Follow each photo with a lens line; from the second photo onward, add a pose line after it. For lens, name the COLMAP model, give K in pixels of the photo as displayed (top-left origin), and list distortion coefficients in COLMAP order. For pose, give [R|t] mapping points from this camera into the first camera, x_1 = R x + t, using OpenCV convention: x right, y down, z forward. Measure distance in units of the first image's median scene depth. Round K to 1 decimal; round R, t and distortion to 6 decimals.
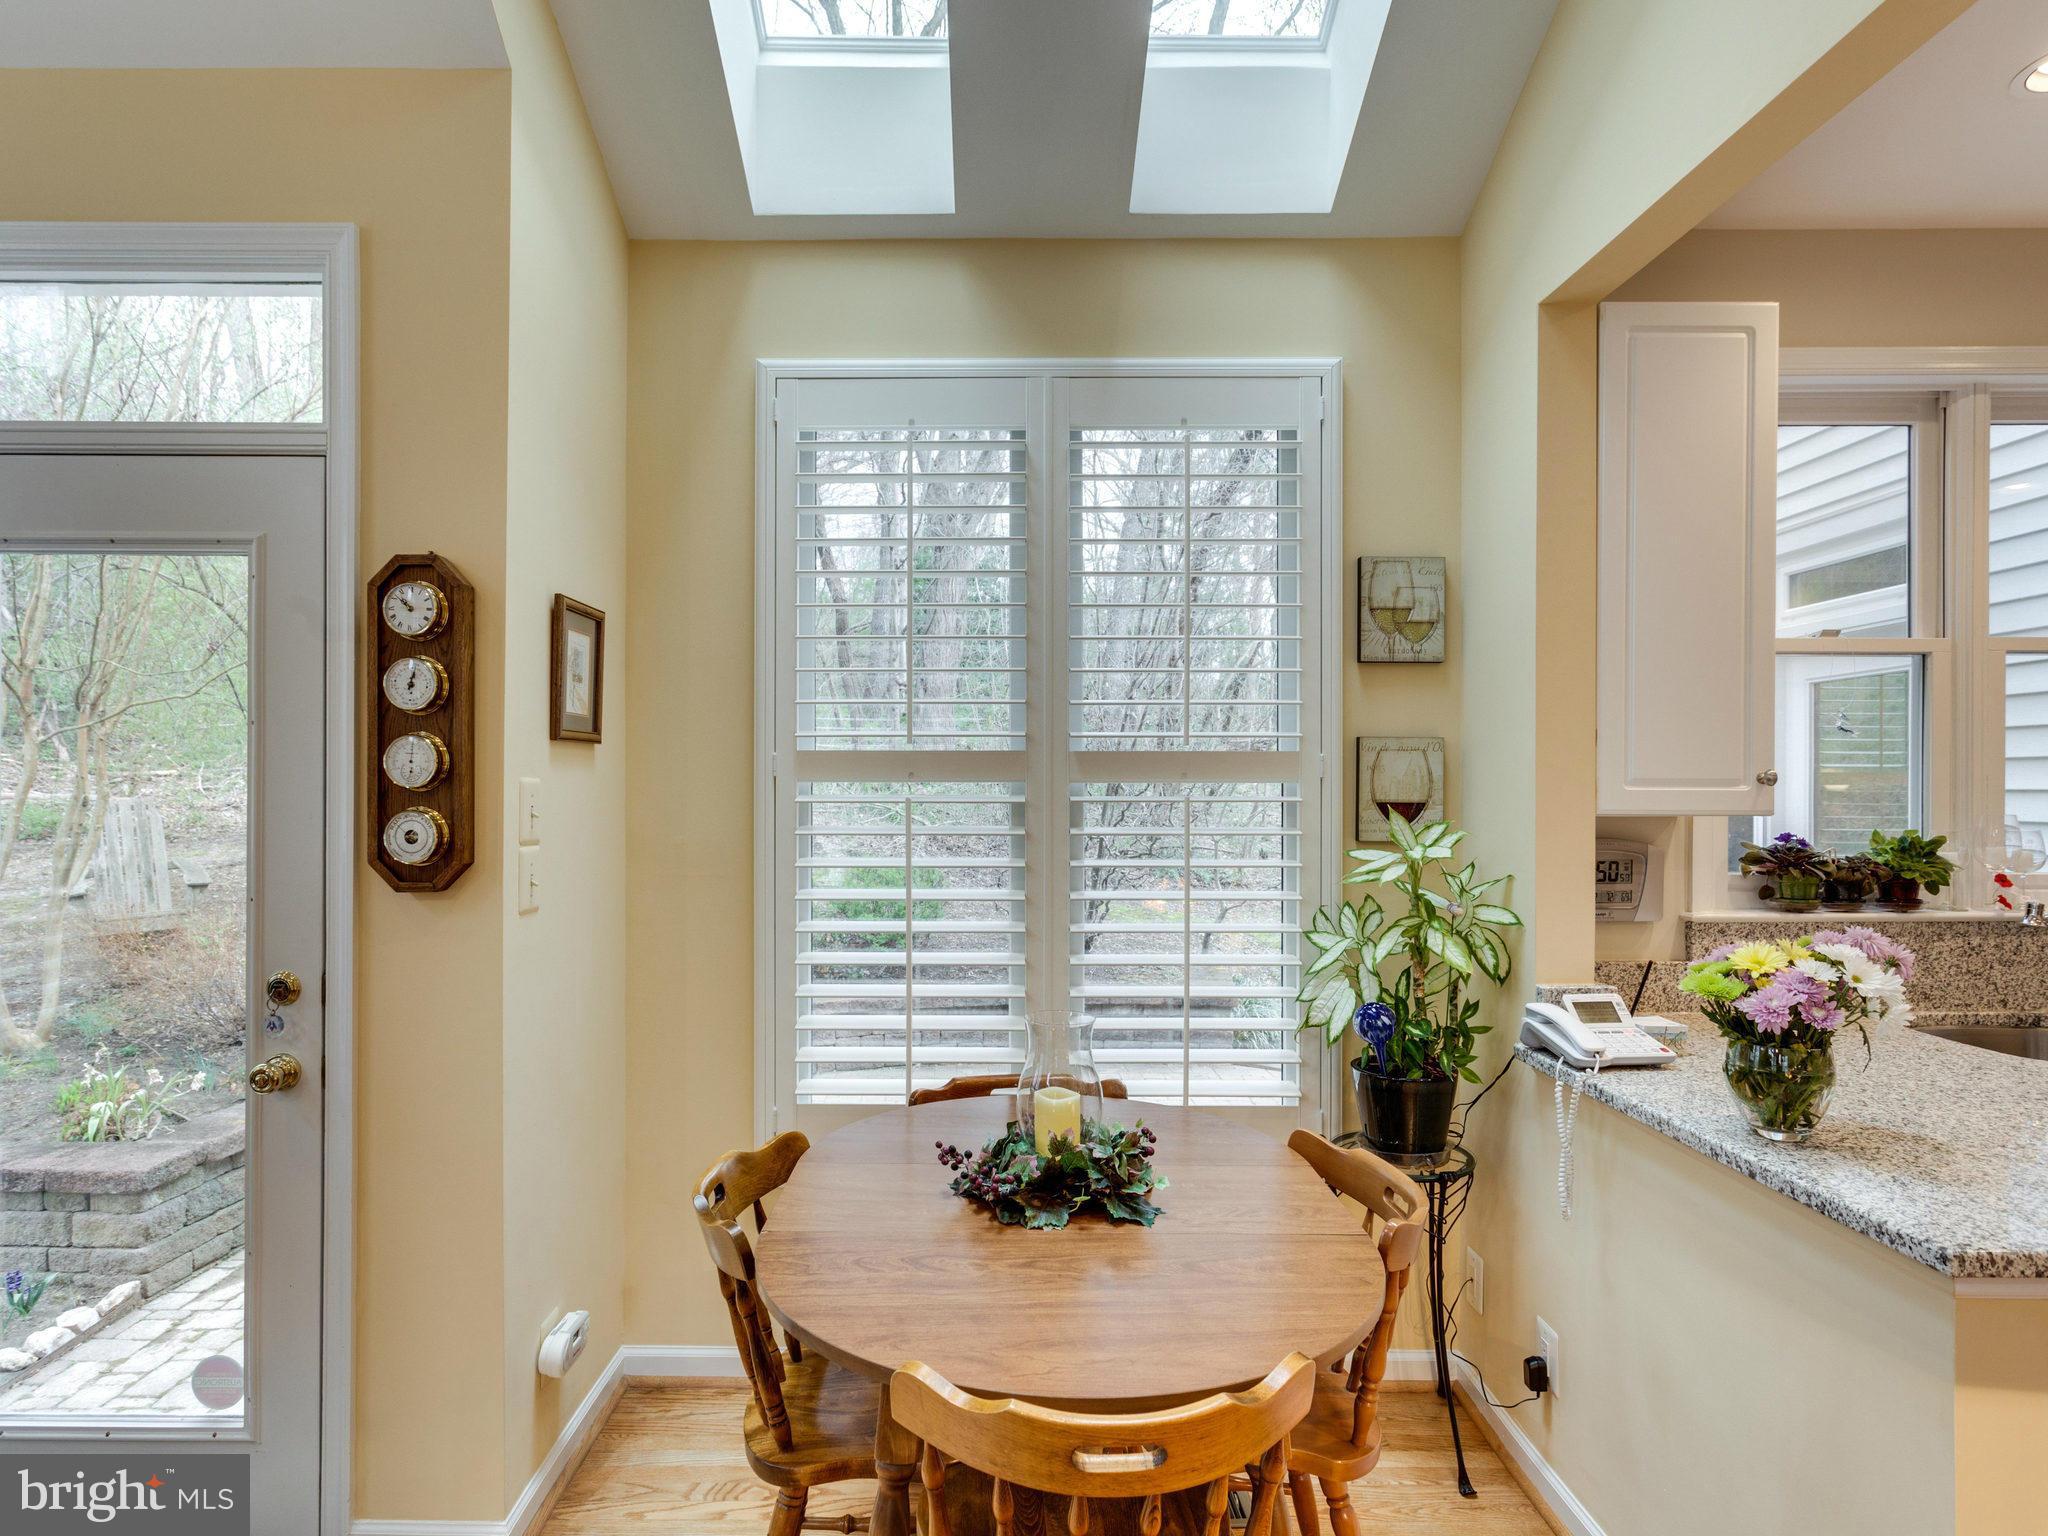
lens RADIAL K [[1118.3, 0, 994.1], [0, 1118.3, 798.5], [0, 0, 1]] dist [0.000232, 0.000804]
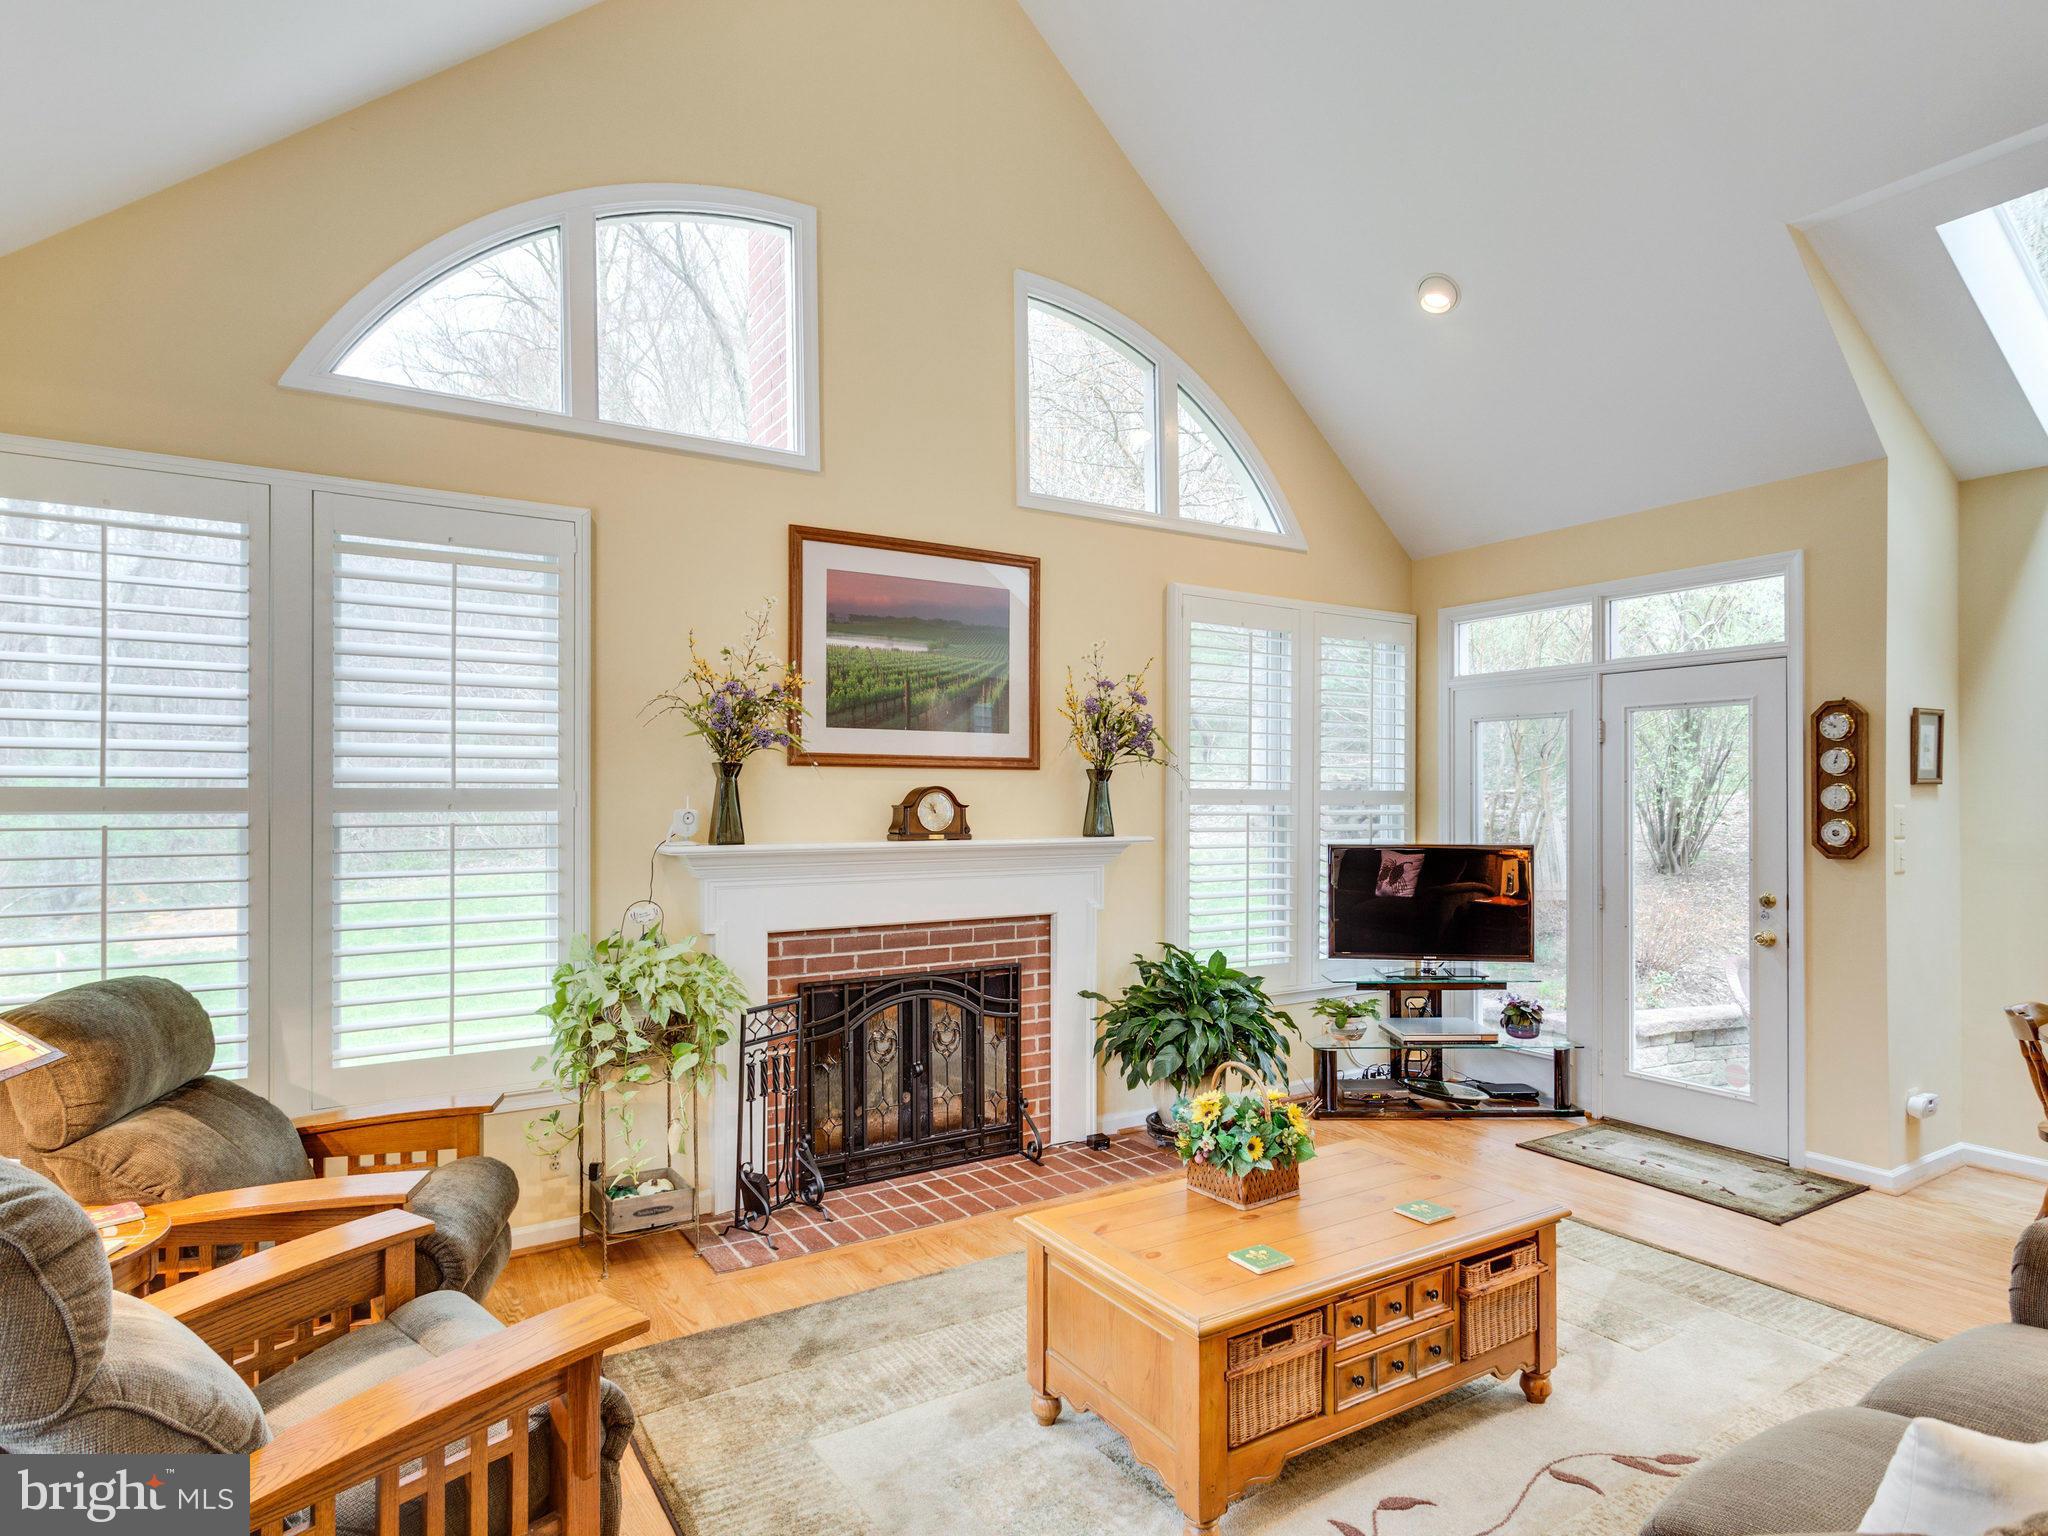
lens RADIAL K [[1152.8, 0, 989.0], [0, 1152.8, 789.4], [0, 0, 1]] dist [-0.000568, 0.000090]
pose [[0.524857, -0.010206, -0.851129, 0.408014], [-0.007065, 0.999841, -0.016347, -0.001369], [0.851161, 0.014593, 0.524701, -1.241450]]
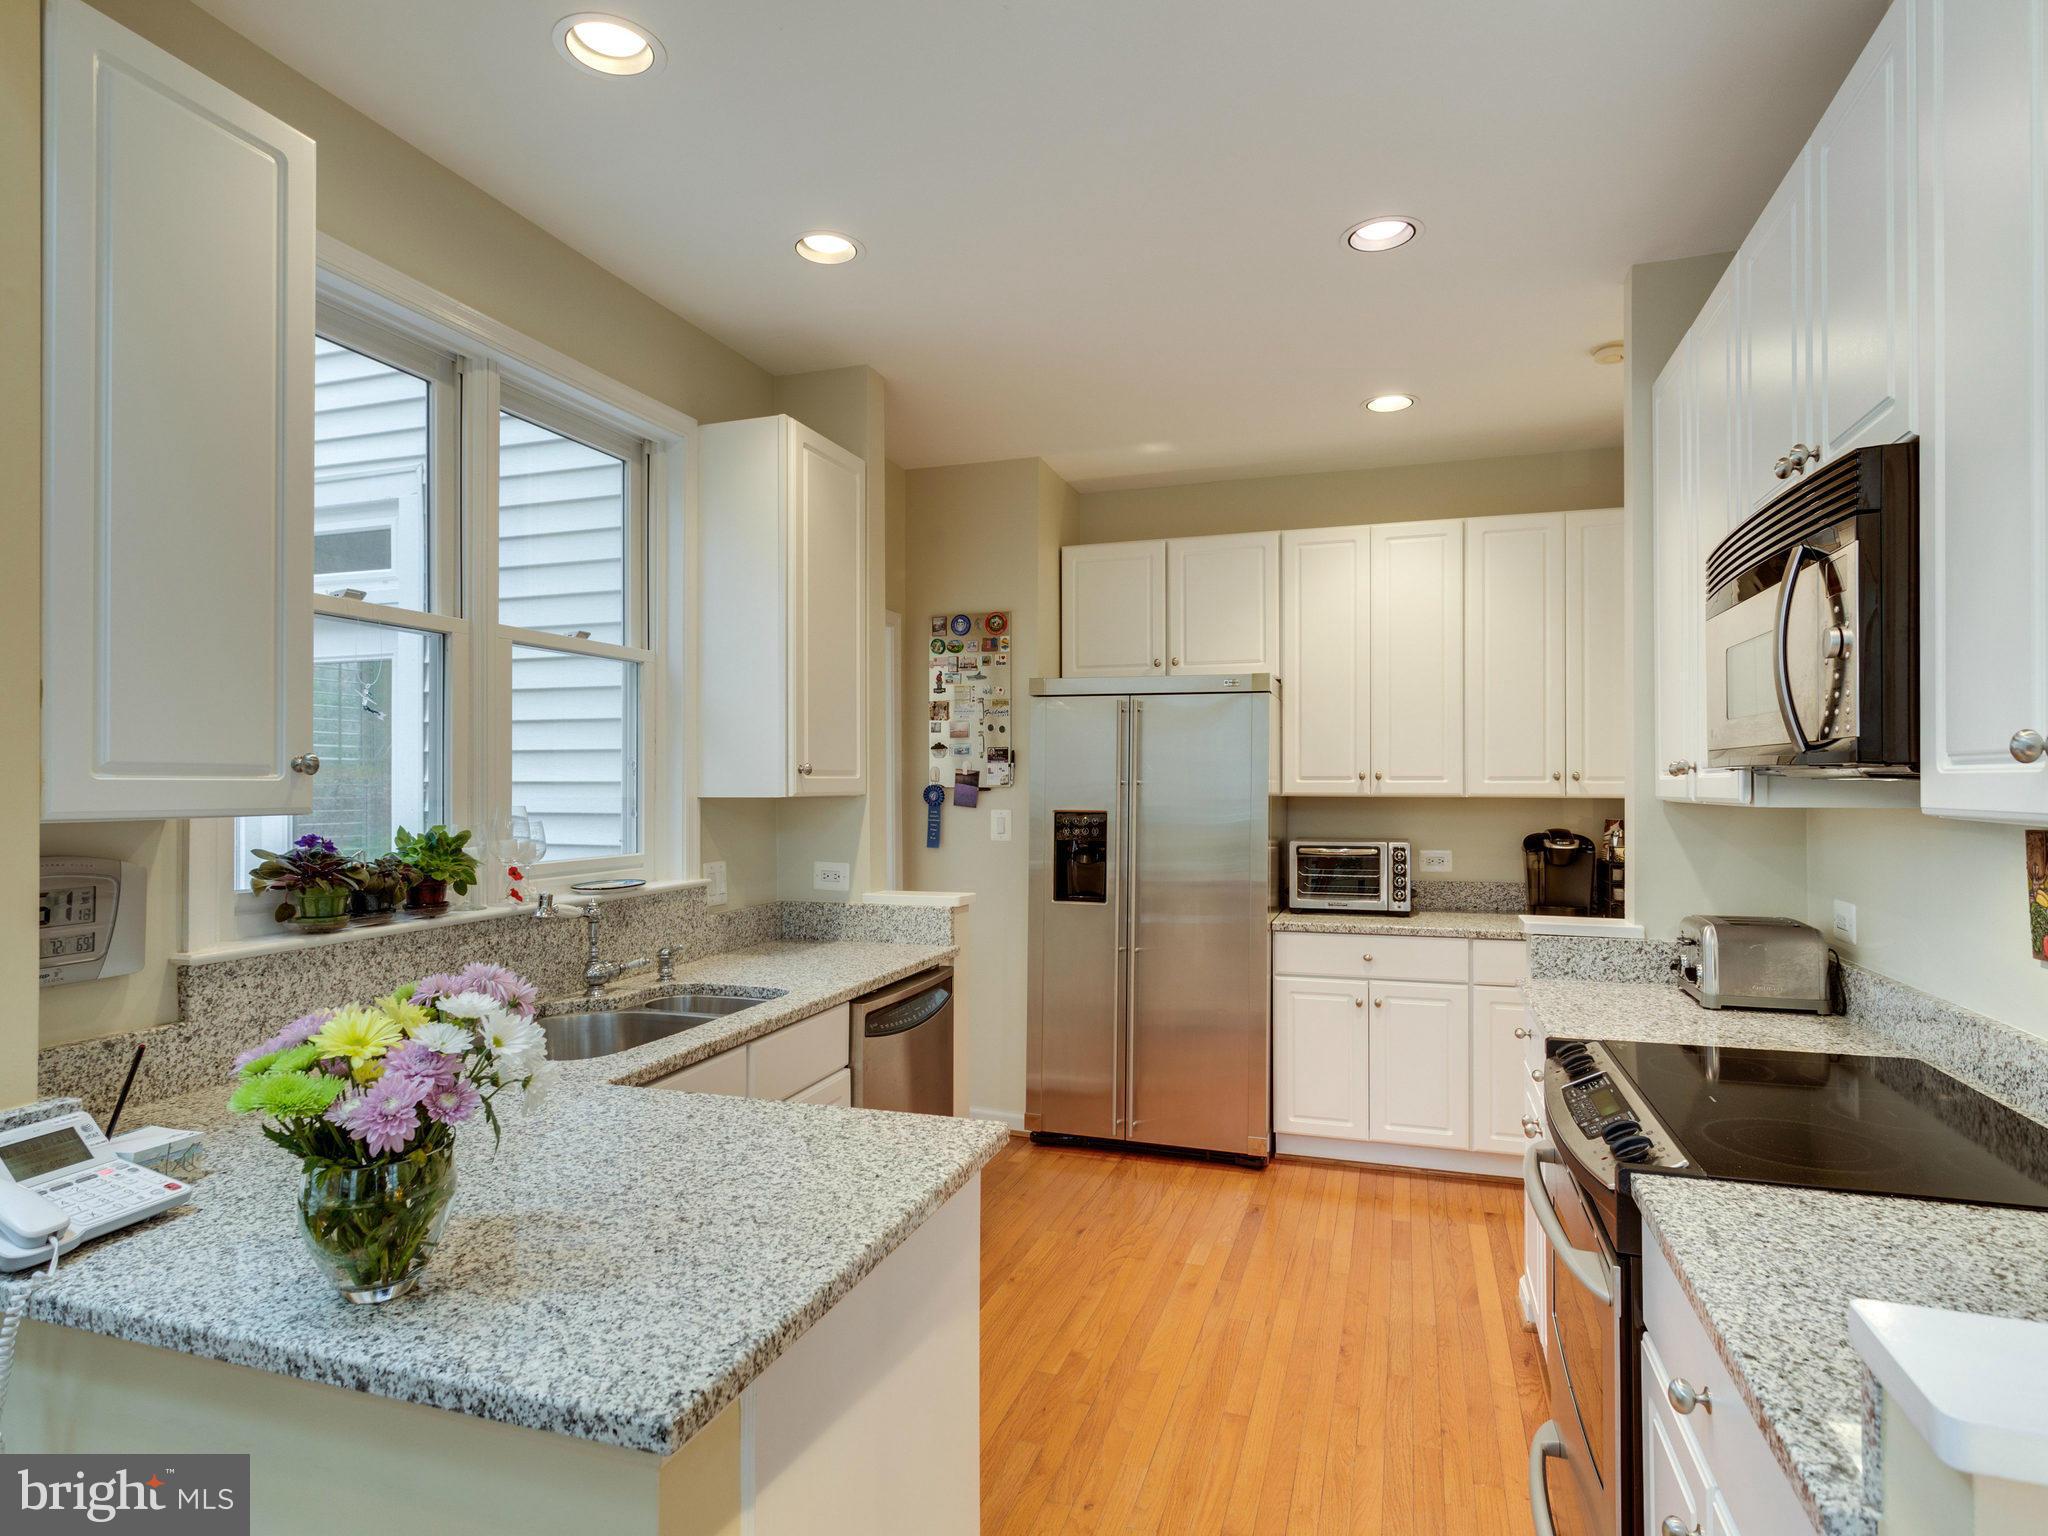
lens RADIAL K [[1128.0, 0, 1024.0], [0, 1128.0, 768.0], [0, 0, 1]] dist [0.004166, 0.001712]
pose [[0.326124, 0.009897, 0.945275, 0.125687], [0.010881, 0.999840, -0.014222, 0.000233], [-0.945265, 0.014924, 0.325964, 0.284214]]
